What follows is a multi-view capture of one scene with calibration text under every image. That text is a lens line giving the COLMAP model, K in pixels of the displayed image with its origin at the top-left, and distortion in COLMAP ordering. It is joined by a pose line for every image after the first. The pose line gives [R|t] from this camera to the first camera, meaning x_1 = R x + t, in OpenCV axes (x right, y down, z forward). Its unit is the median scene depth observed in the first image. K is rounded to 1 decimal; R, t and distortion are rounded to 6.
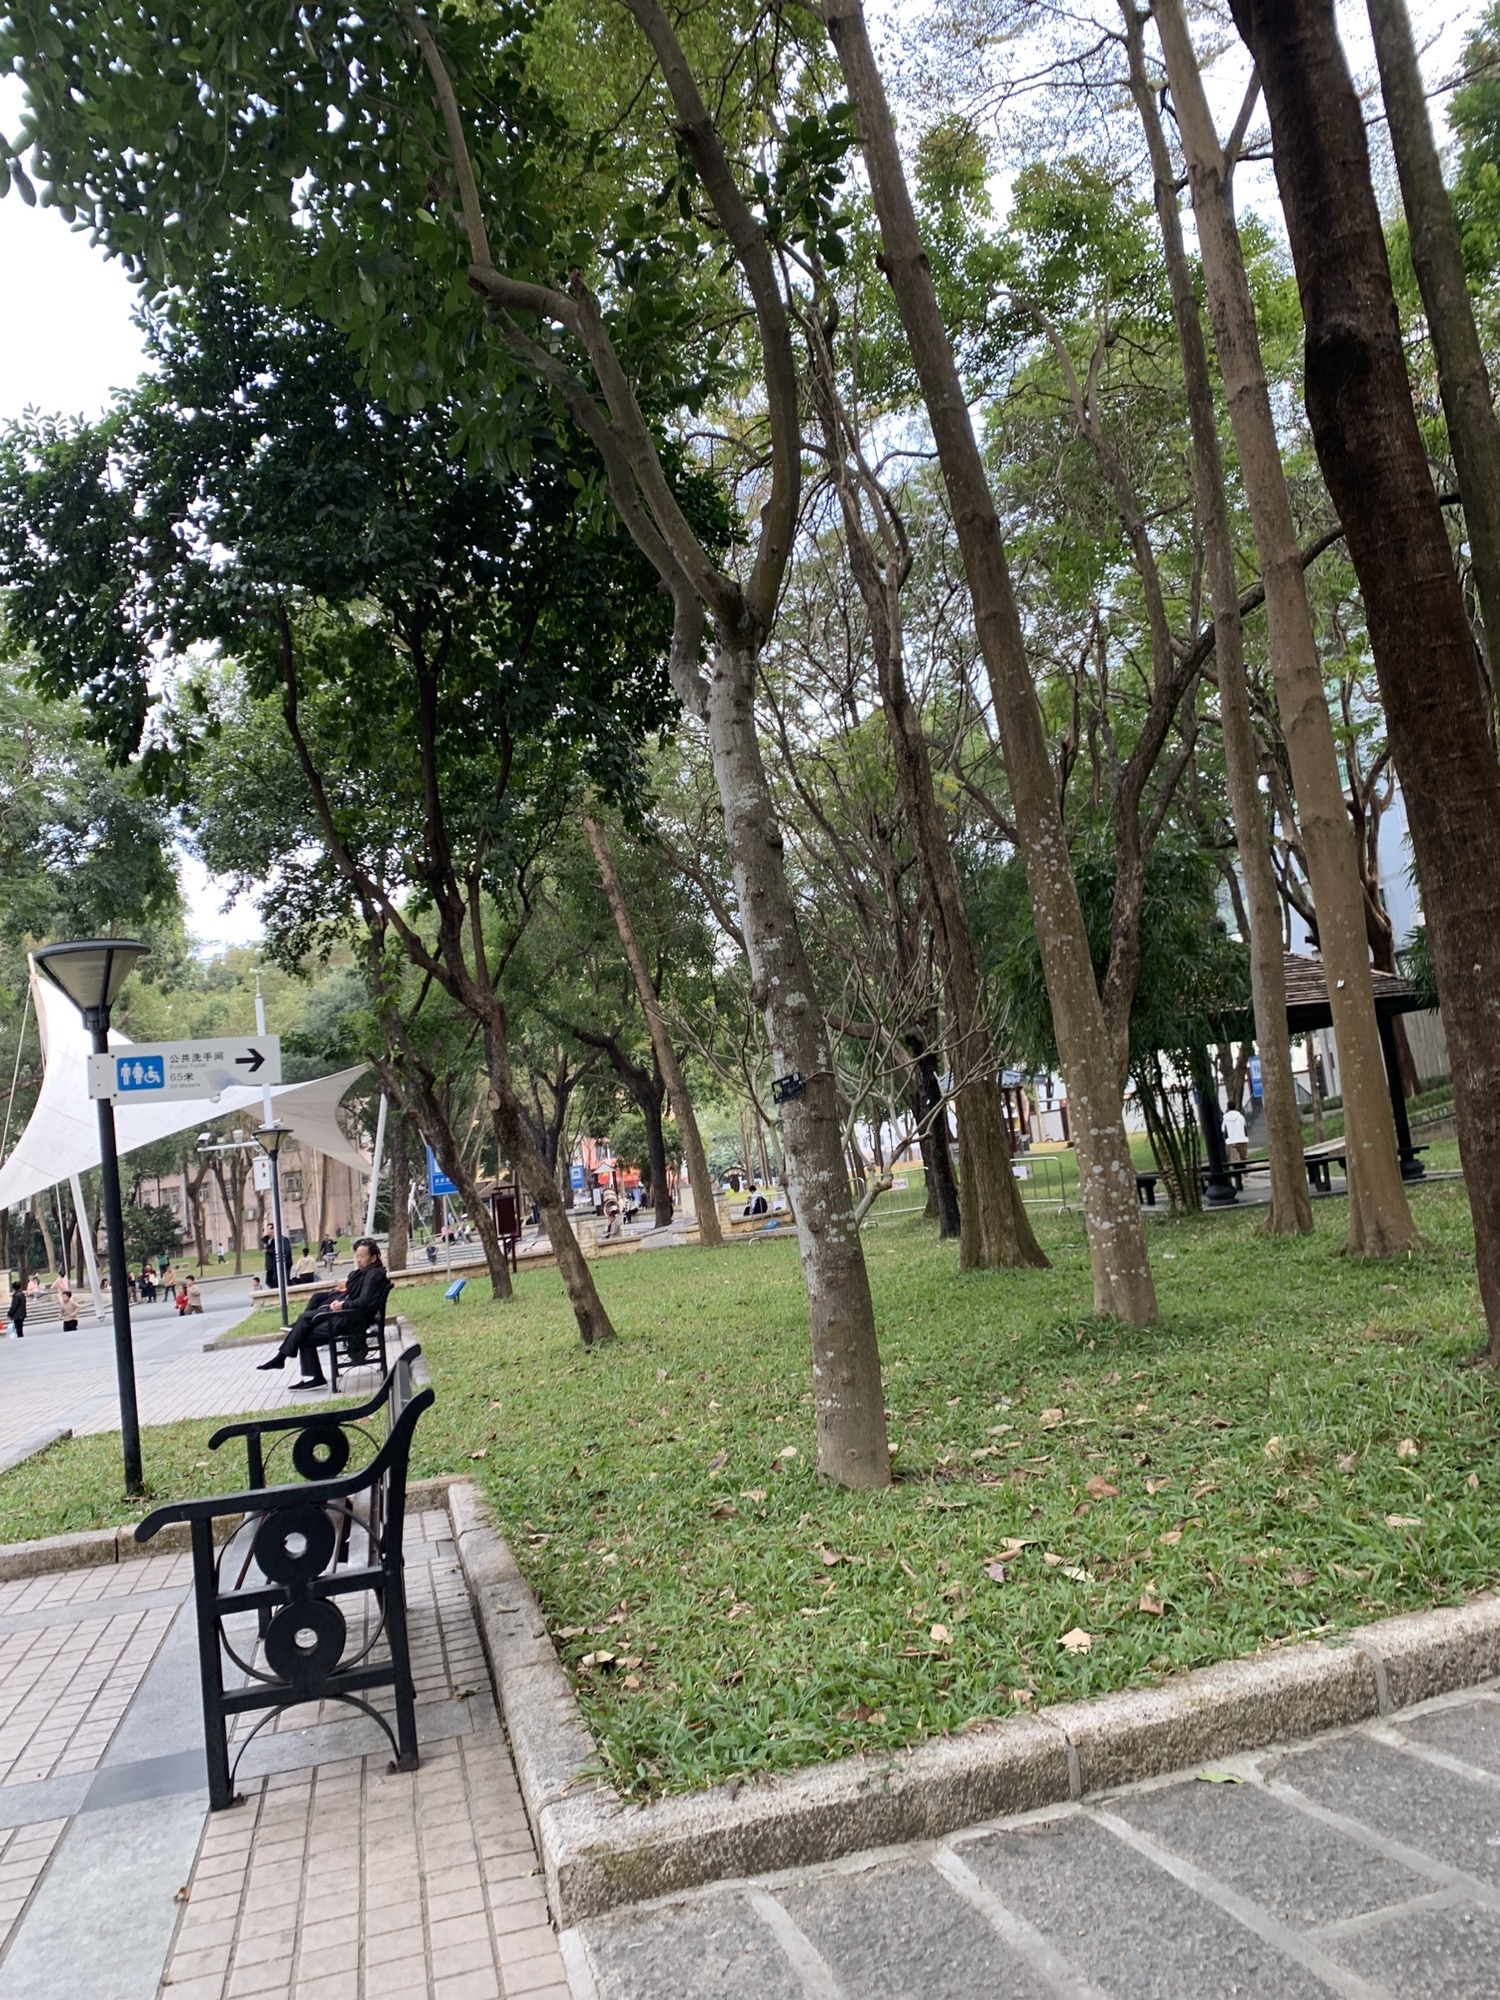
lens RADIAL K [[1512.4, 0, 755.3], [0, 1512.4, 999.1], [0, 0, 1]] dist [0.011389, -0.017020]
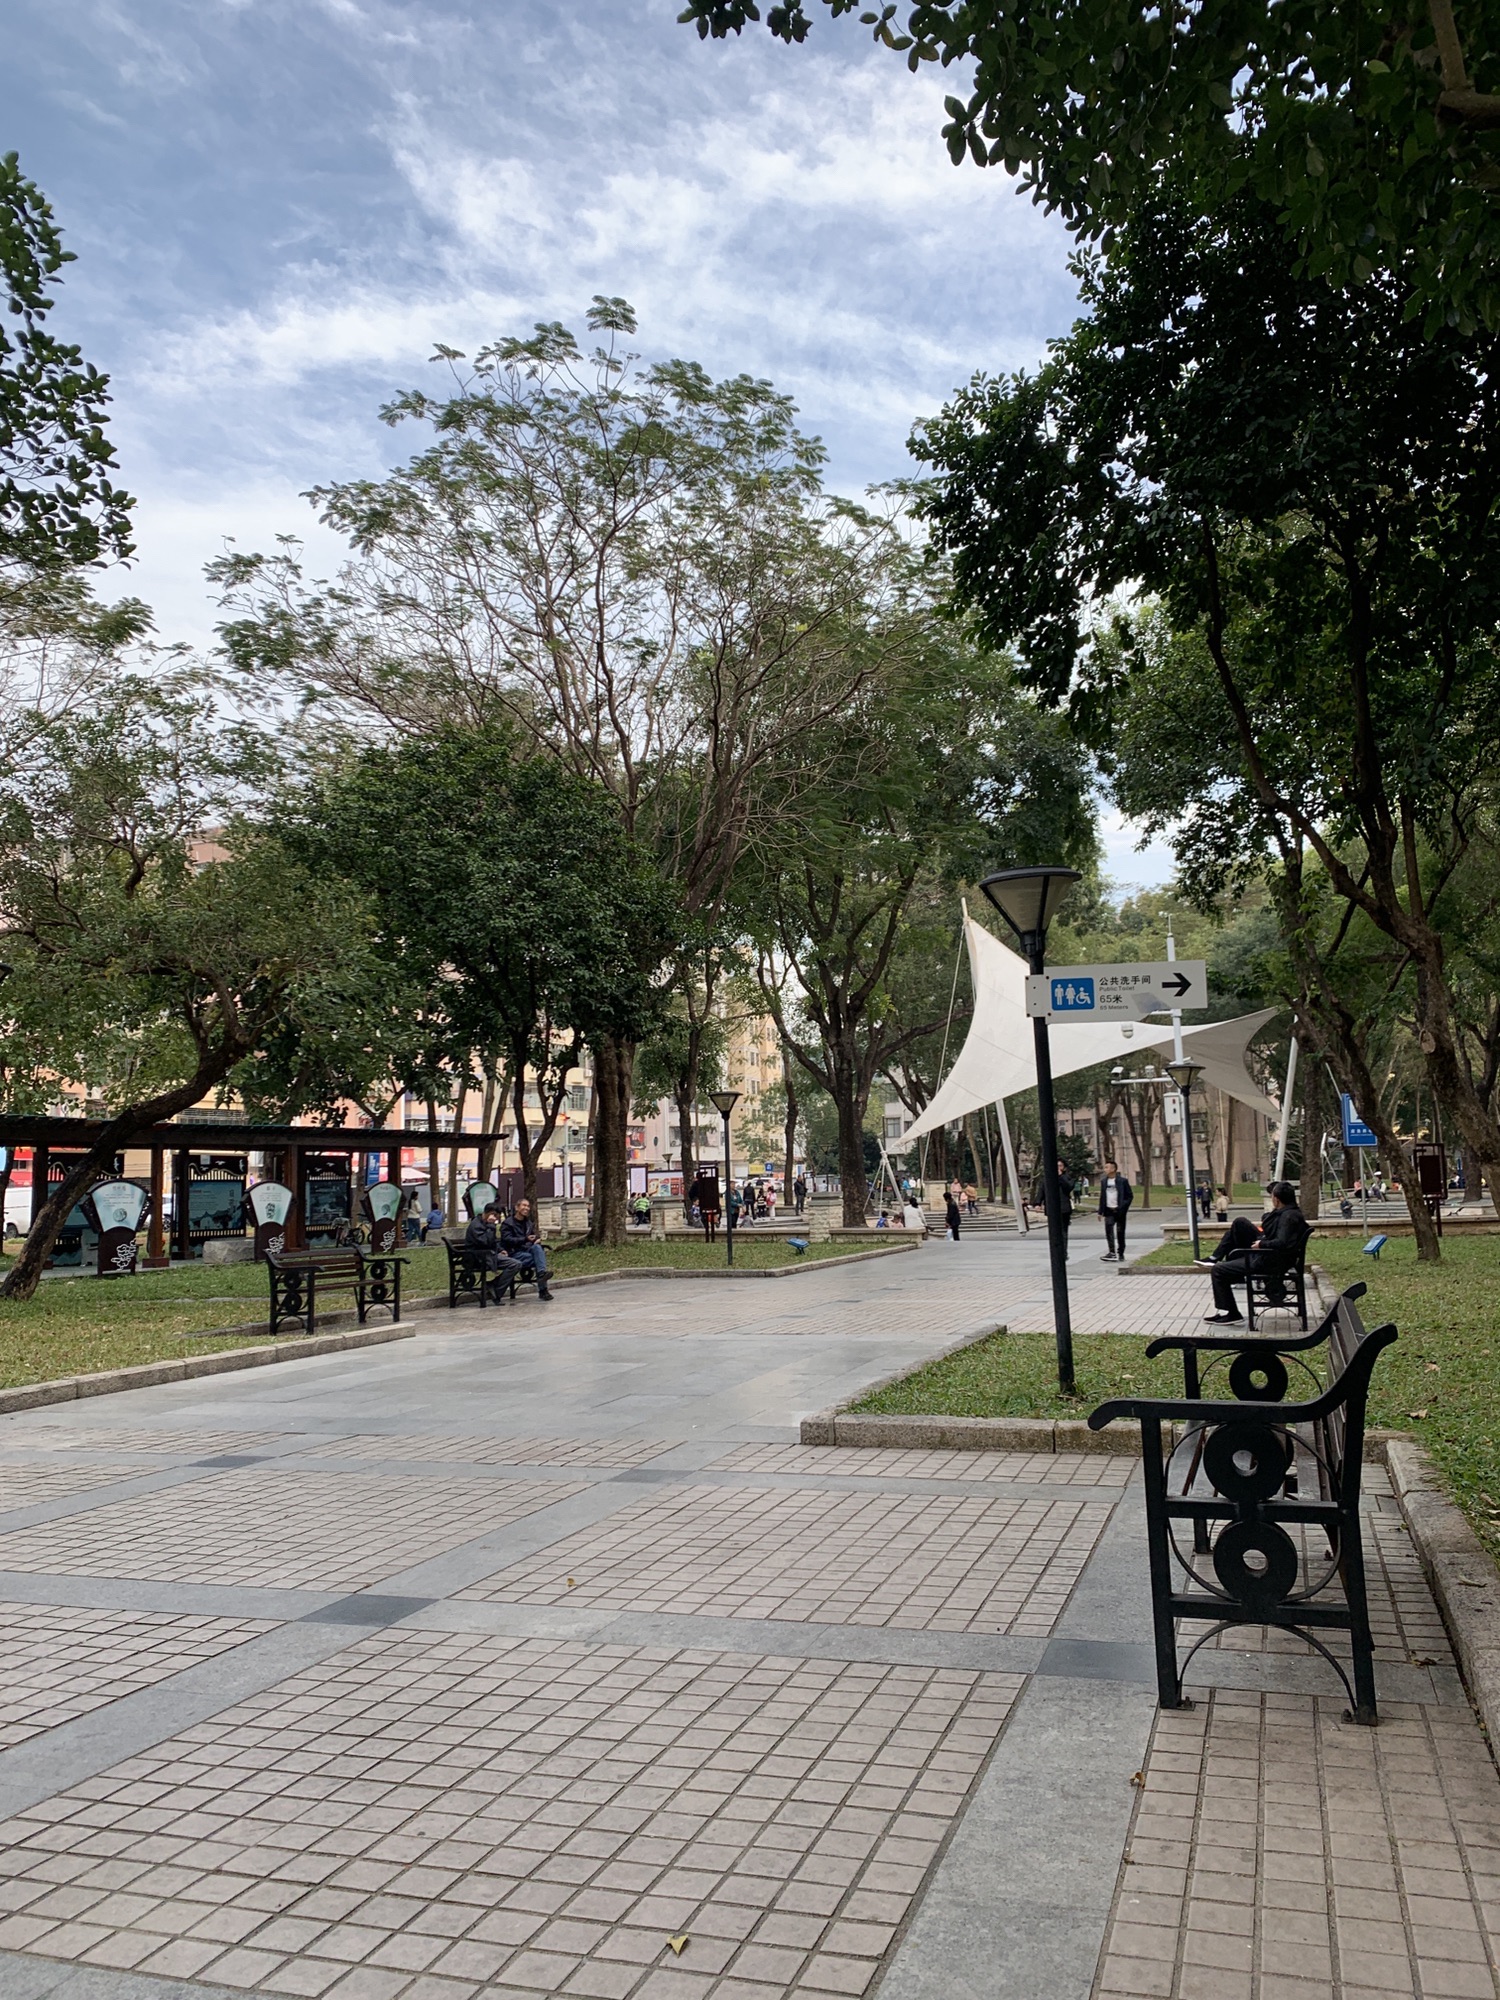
lens RADIAL K [[1512.4, 0, 753.0], [0, 1512.4, 996.9], [0, 0, 1]] dist [0.011389, -0.017020]
pose [[0.835153, 0.023907, -0.549498, -0.012150], [-0.004569, 0.999322, 0.036534, 0.008772], [0.549999, -0.028001, 0.834696, 0.008614]]
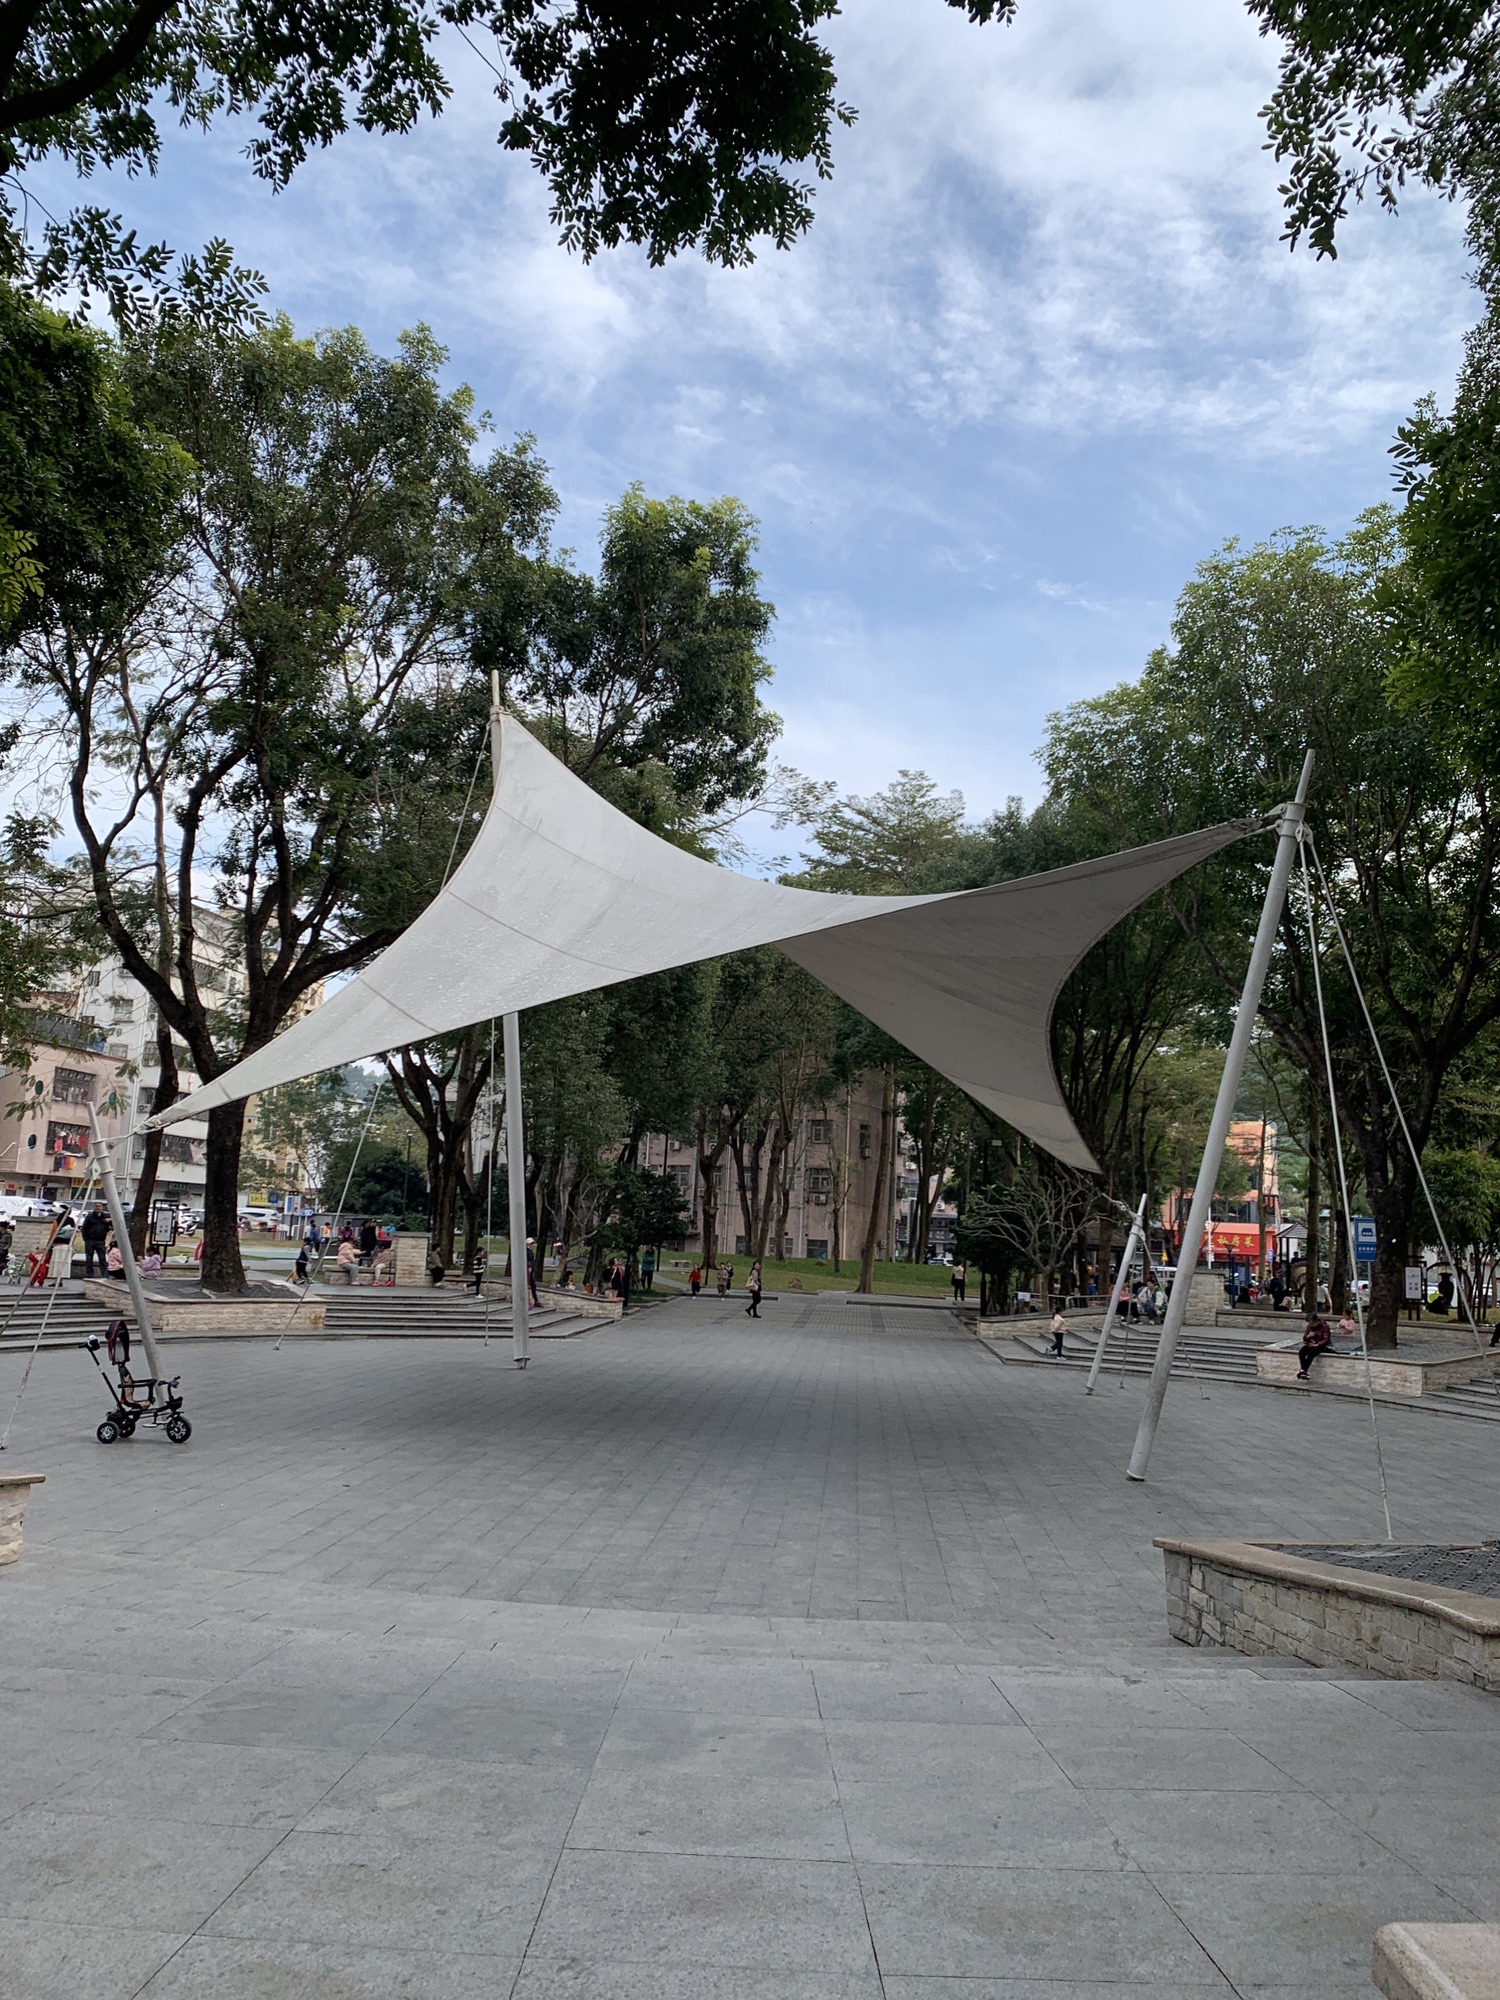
lens RADIAL K [[1512.4, 0, 739.7], [0, 1512.4, 998.1], [0, 0, 1]] dist [0.011389, -0.017020]
pose [[0.935117, 0.099907, -0.339964, -0.339591], [-0.116192, 0.992837, -0.027833, 0.204838], [0.334748, 0.065529, 0.940027, 0.917221]]
